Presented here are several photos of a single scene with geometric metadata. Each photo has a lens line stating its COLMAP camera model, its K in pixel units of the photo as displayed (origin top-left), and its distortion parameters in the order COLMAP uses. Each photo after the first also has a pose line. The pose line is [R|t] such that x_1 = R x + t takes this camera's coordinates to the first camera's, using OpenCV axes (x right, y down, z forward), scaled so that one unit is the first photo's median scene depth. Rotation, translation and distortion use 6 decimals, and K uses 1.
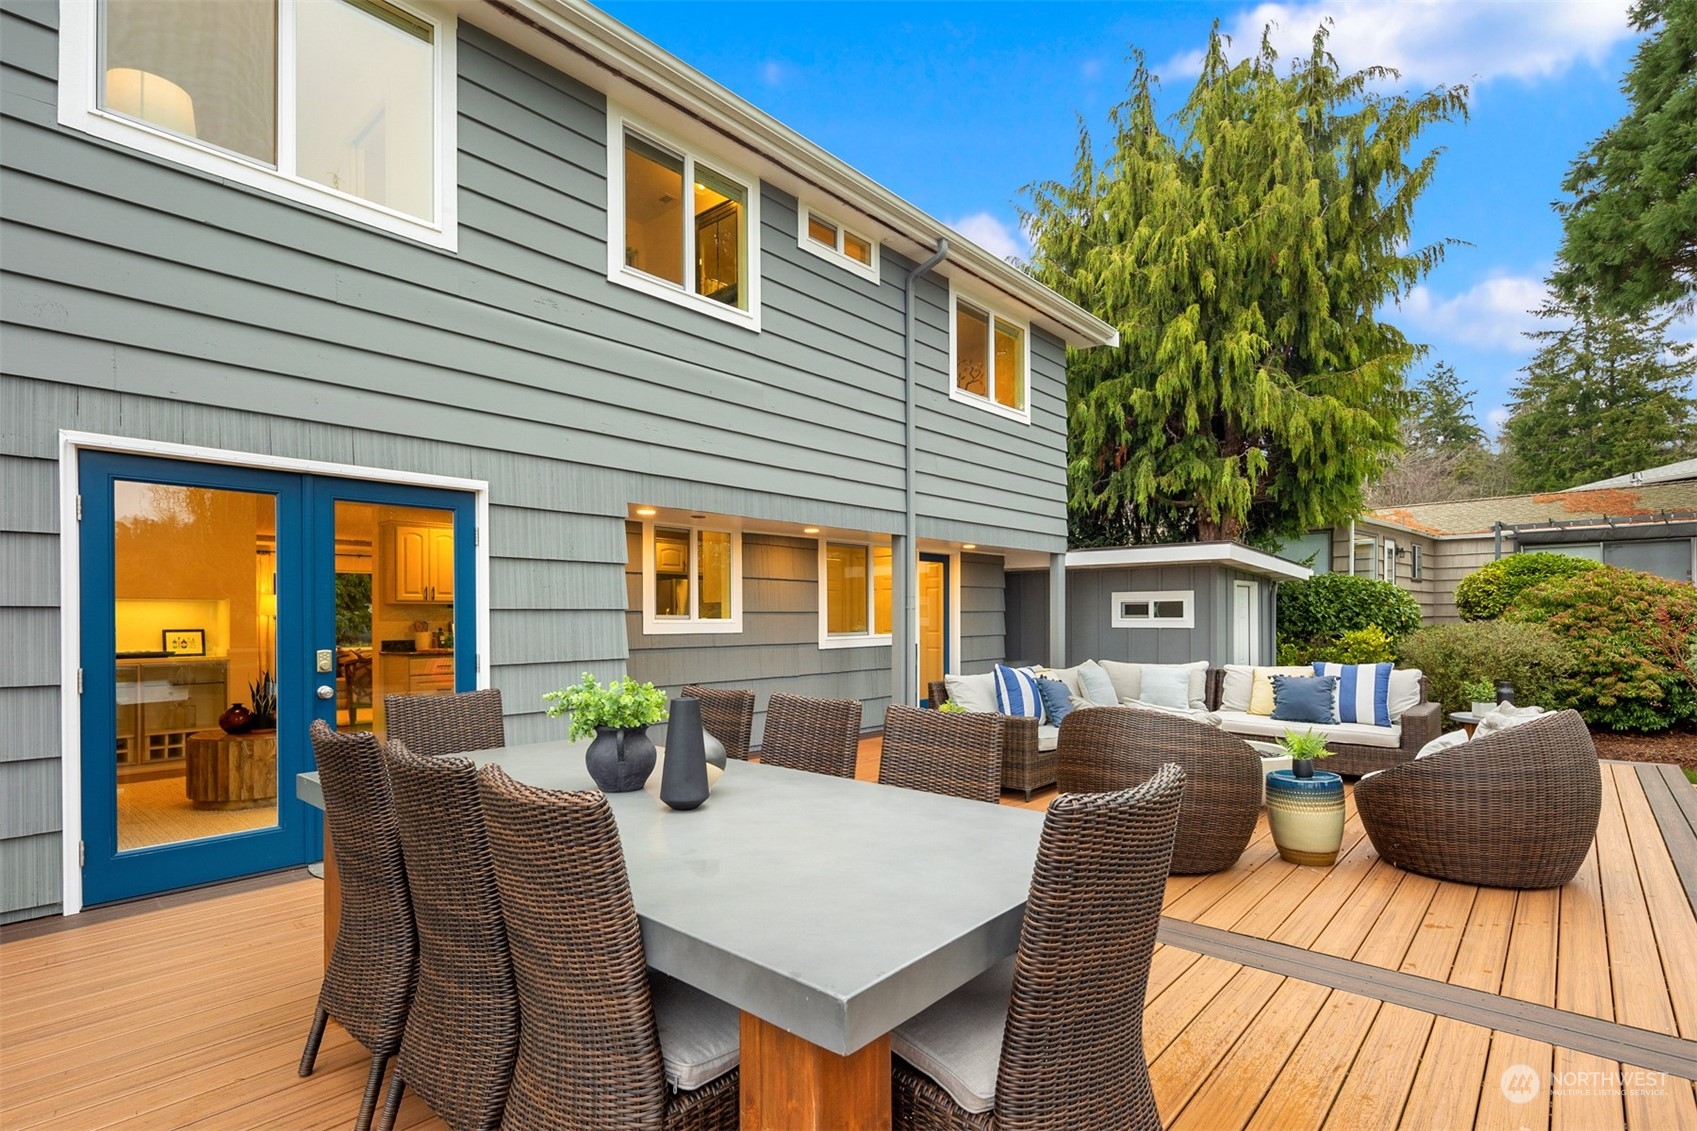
lens RADIAL K [[819.6, 0, 848.0], [0, 819.6, 624.5], [0, 0, 1]] dist [-0.000910, -0.000348]
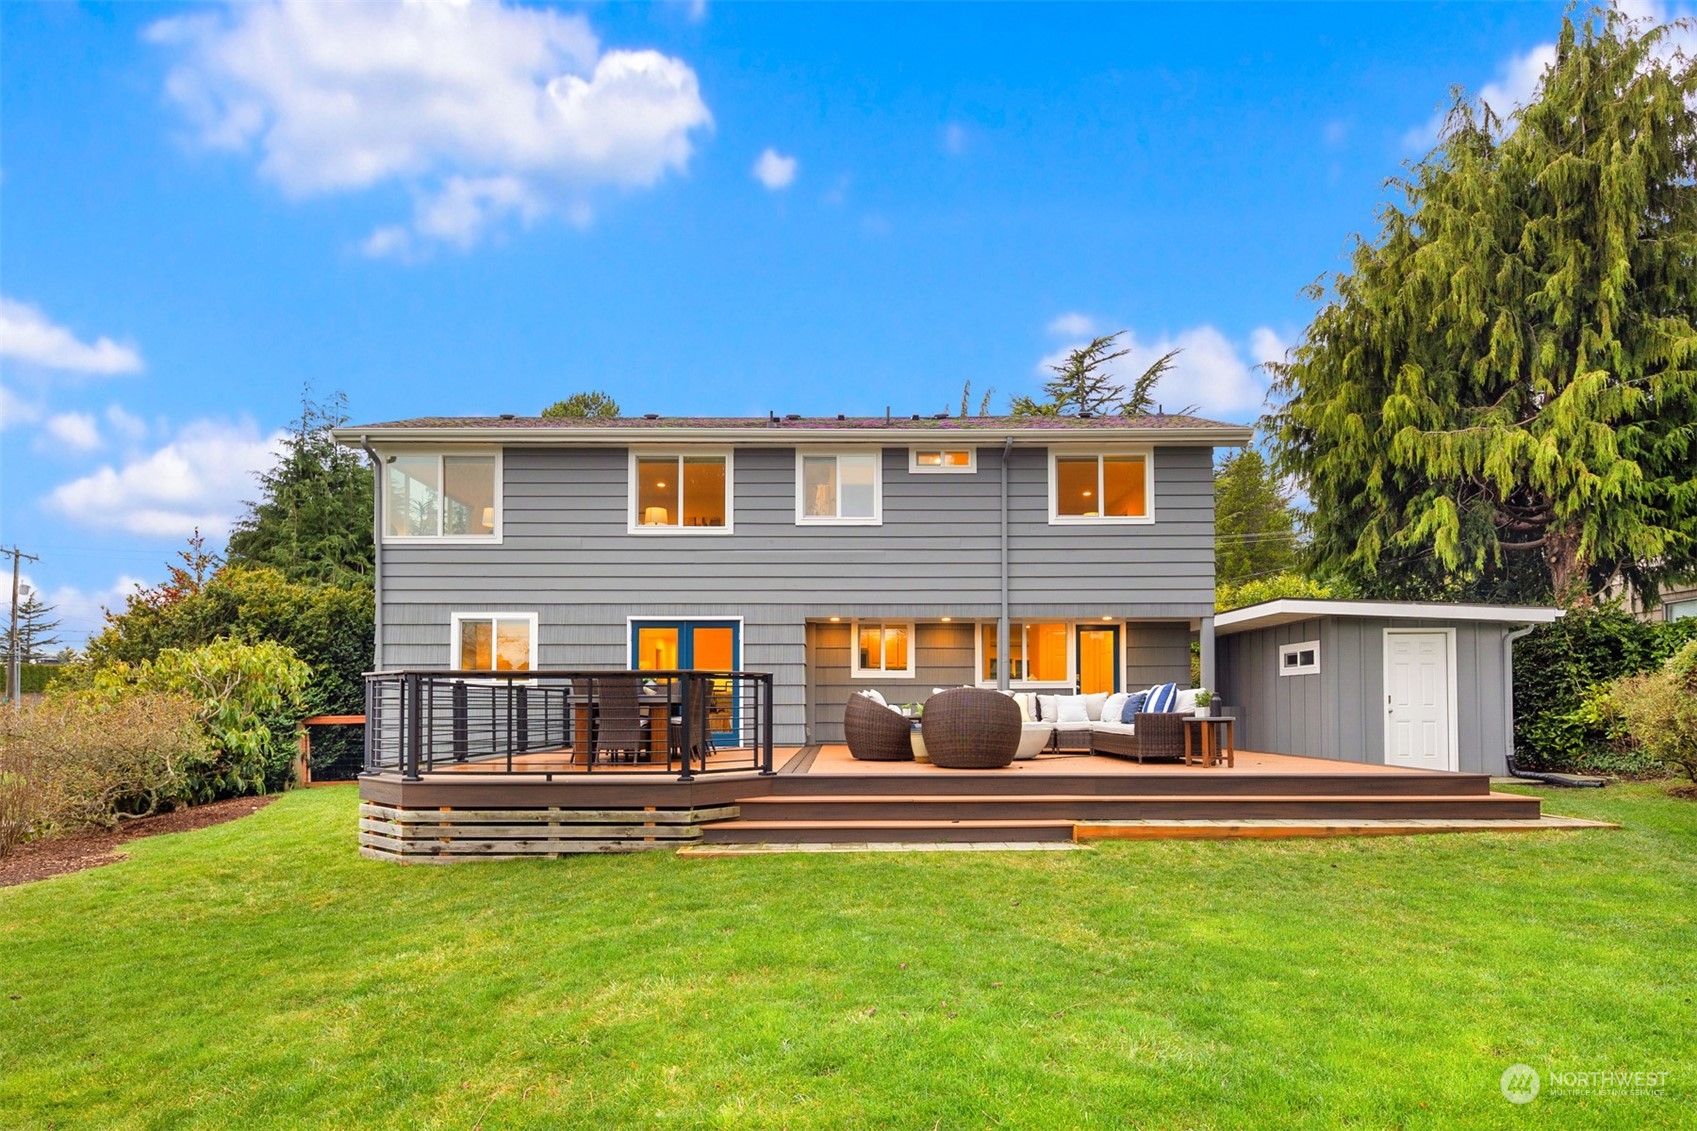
lens RADIAL K [[822.3, 0, 838.8], [0, 822.3, 695.0], [0, 0, 1]] dist [-0.000084, -0.000032]
pose [[0.672360, -0.008824, -0.740172, 0.748954], [-0.006846, 0.999812, -0.018138, 0.054899], [0.740193, 0.017262, 0.672173, -0.239971]]
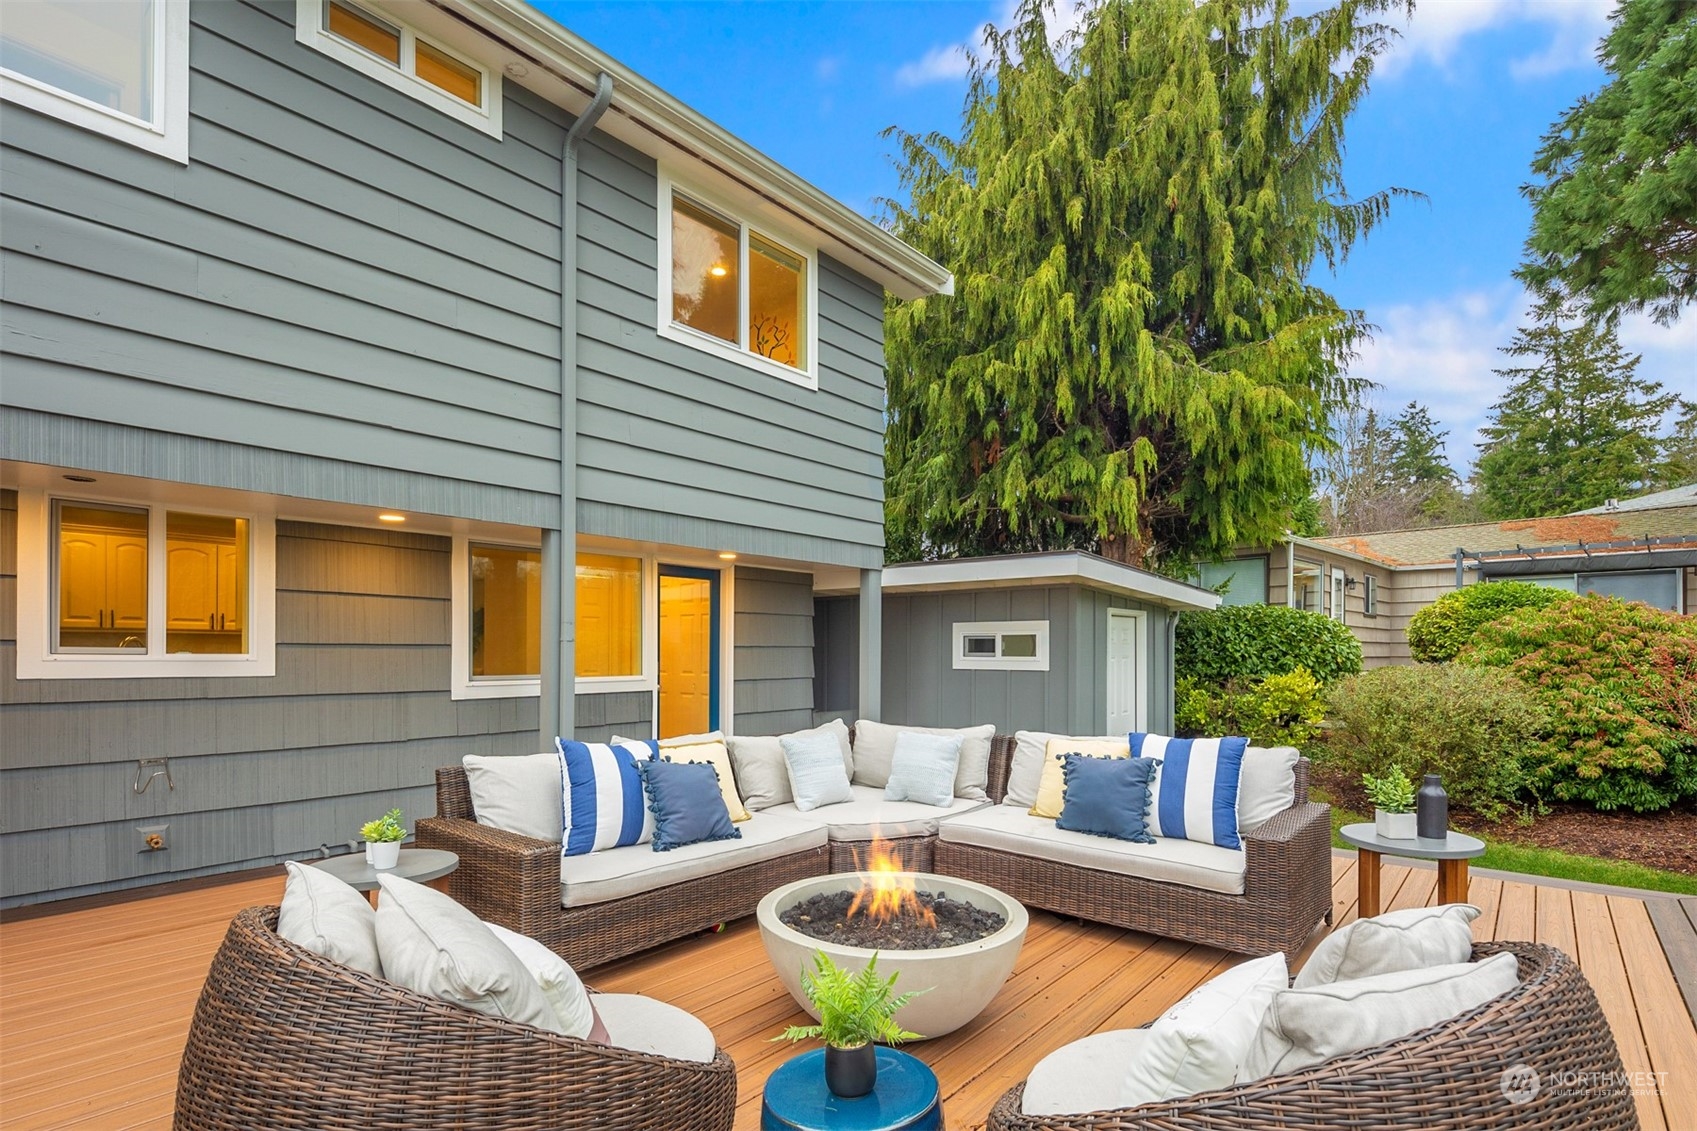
lens RADIAL K [[823.7, 0, 852.5], [0, 823.7, 654.8], [0, 0, 1]] dist [0.001314, -0.000527]
pose [[0.999589, 0.007149, 0.027754, 0.203298], [-0.006962, 0.999953, -0.006821, -0.003444], [-0.027802, 0.006625, 0.999592, 0.232629]]
